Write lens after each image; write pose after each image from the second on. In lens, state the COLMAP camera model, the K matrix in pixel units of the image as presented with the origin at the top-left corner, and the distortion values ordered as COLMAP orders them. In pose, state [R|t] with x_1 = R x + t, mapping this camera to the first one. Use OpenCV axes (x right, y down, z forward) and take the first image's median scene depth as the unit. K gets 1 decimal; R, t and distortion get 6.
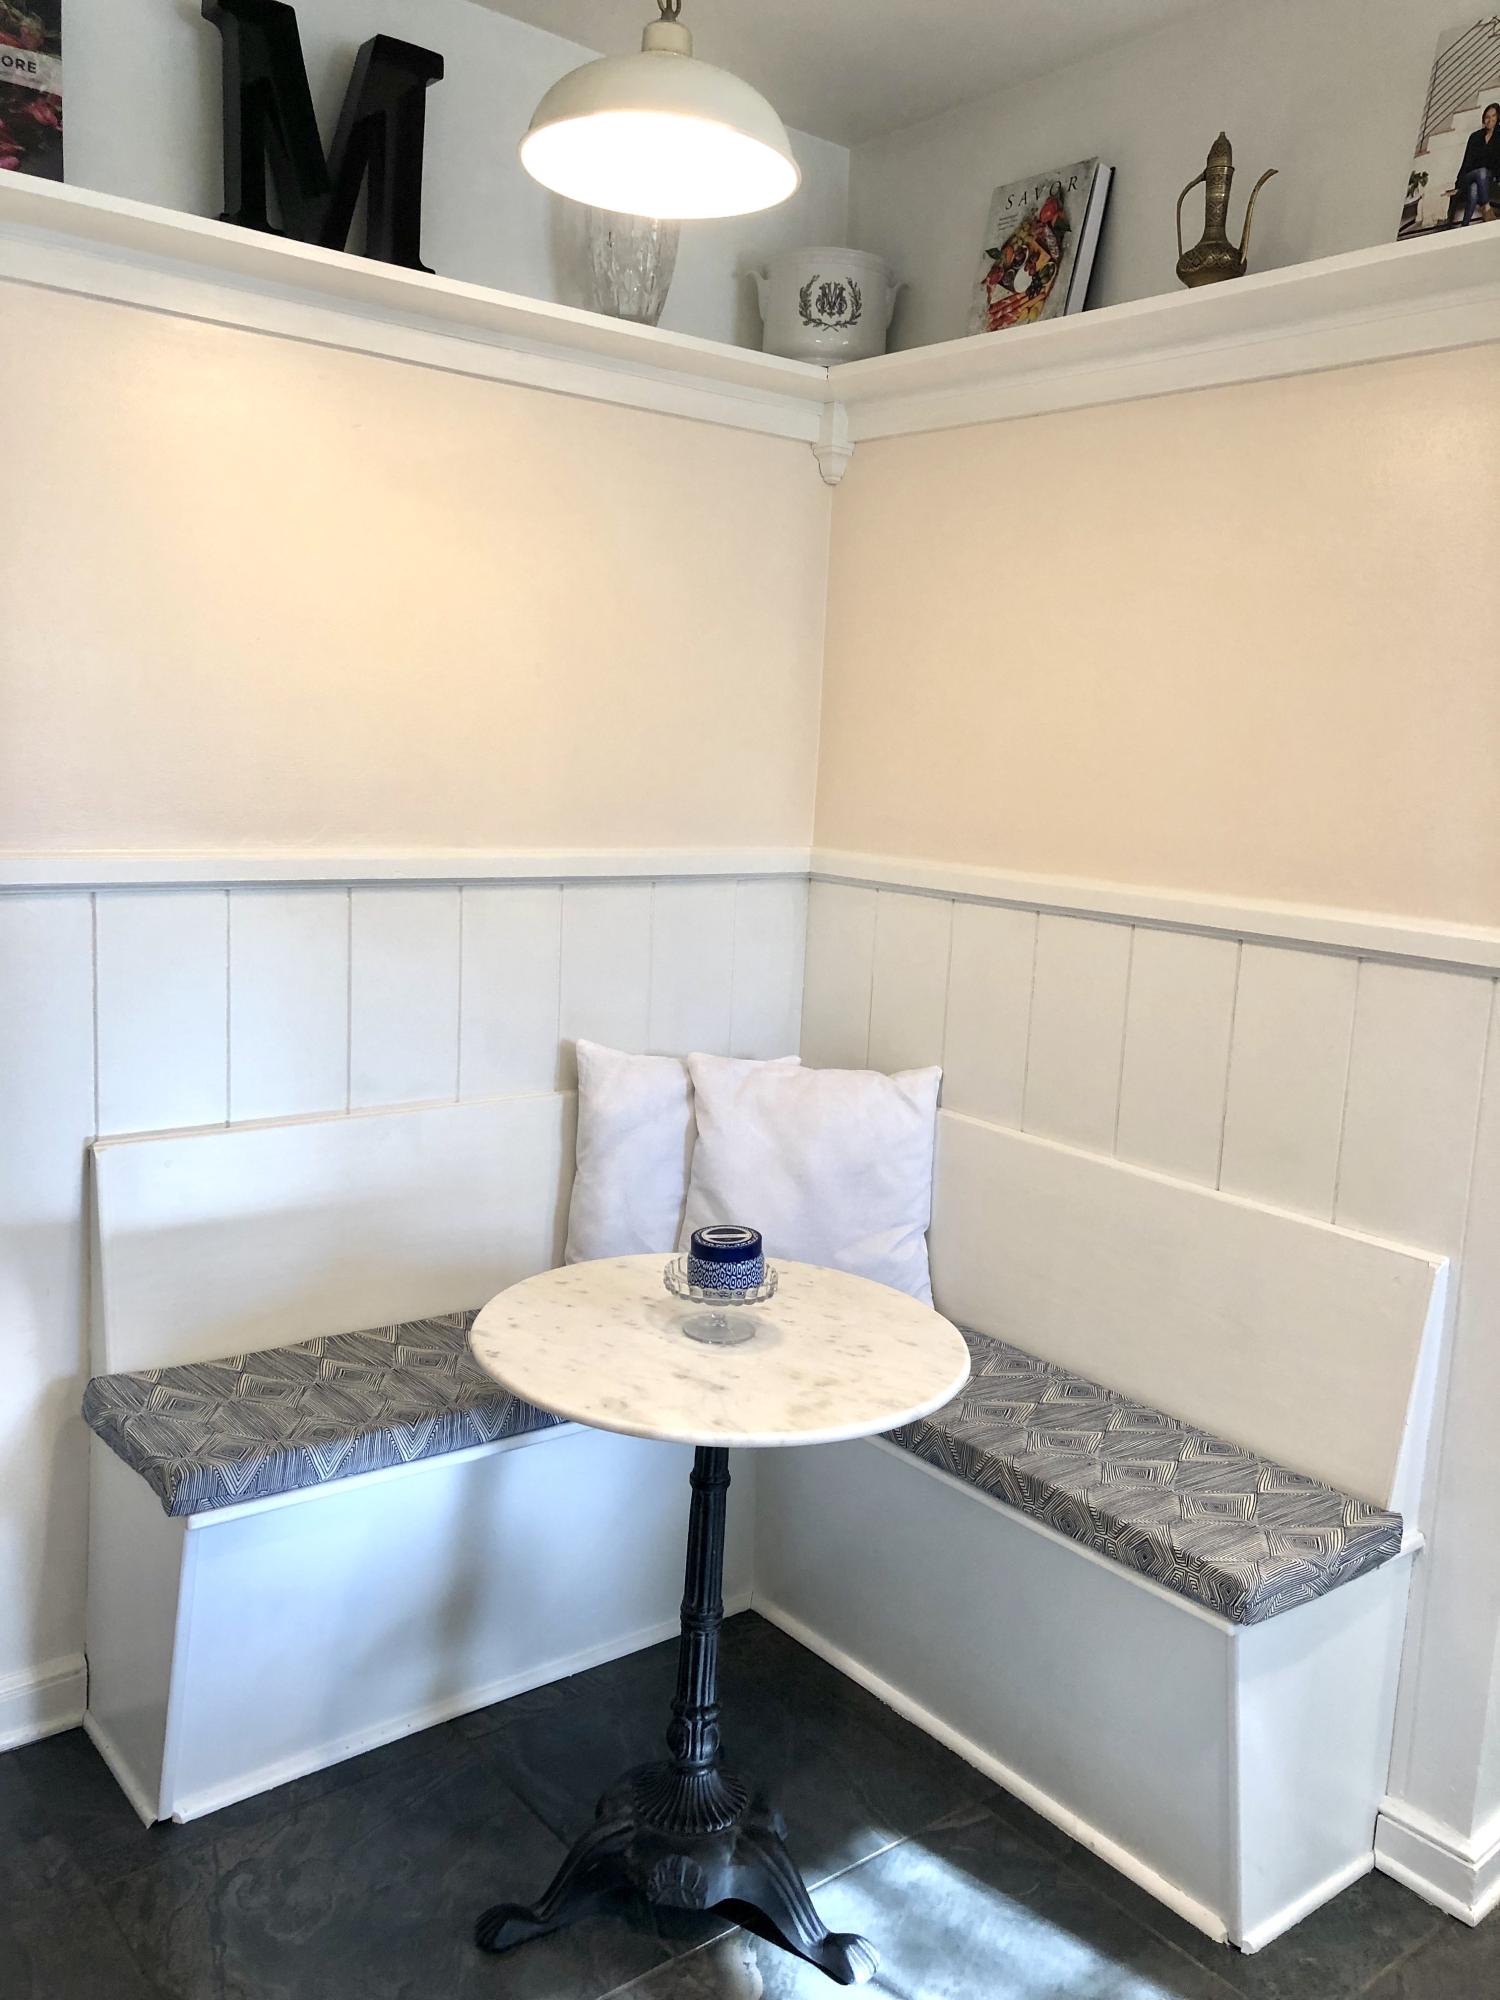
lens RADIAL K [[1619.3, 0, 759.1], [0, 1619.3, 980.6], [0, 0, 1]] dist [0.043675, -0.054106]
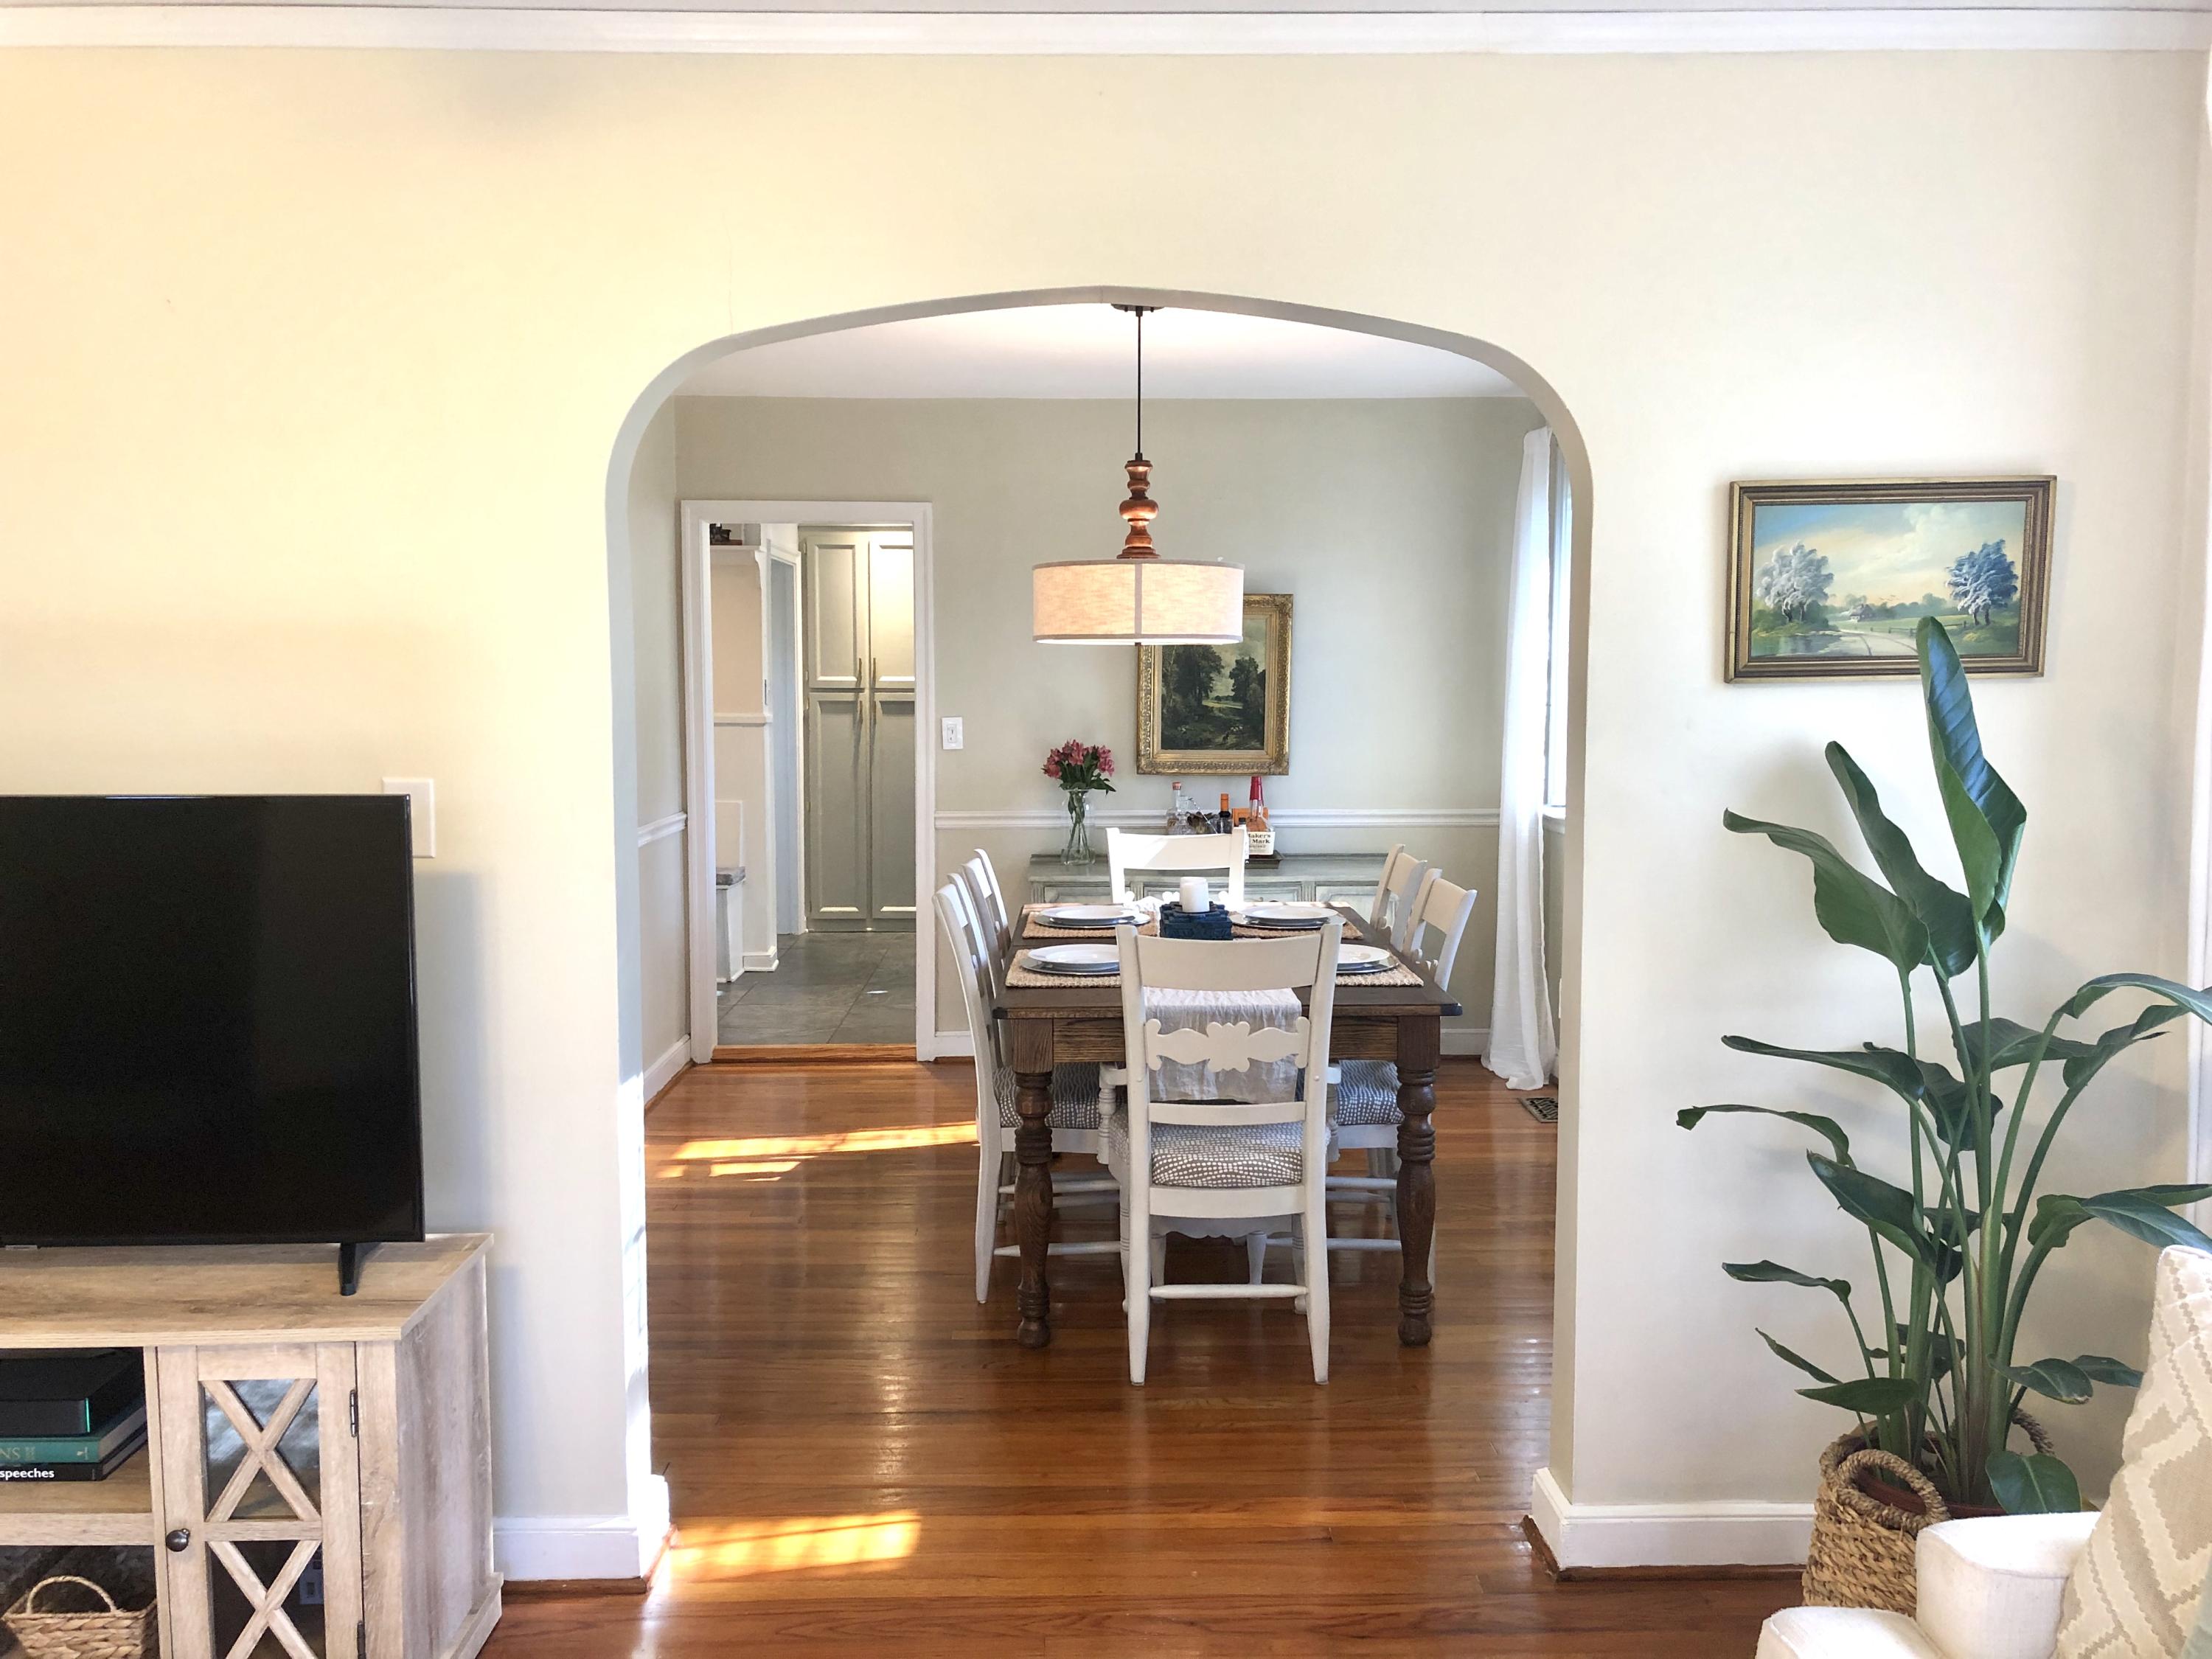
lens RADIAL K [[1791.0, 0, 1108.6], [0, 1791.0, 820.5], [0, 0, 1]] dist [0.043675, -0.054106]
pose [[0.606426, -0.119700, 0.786079, -2.057293], [0.148683, 0.988237, 0.035781, 0.169517], [-0.781115, 0.095178, 0.617090, -1.964051]]
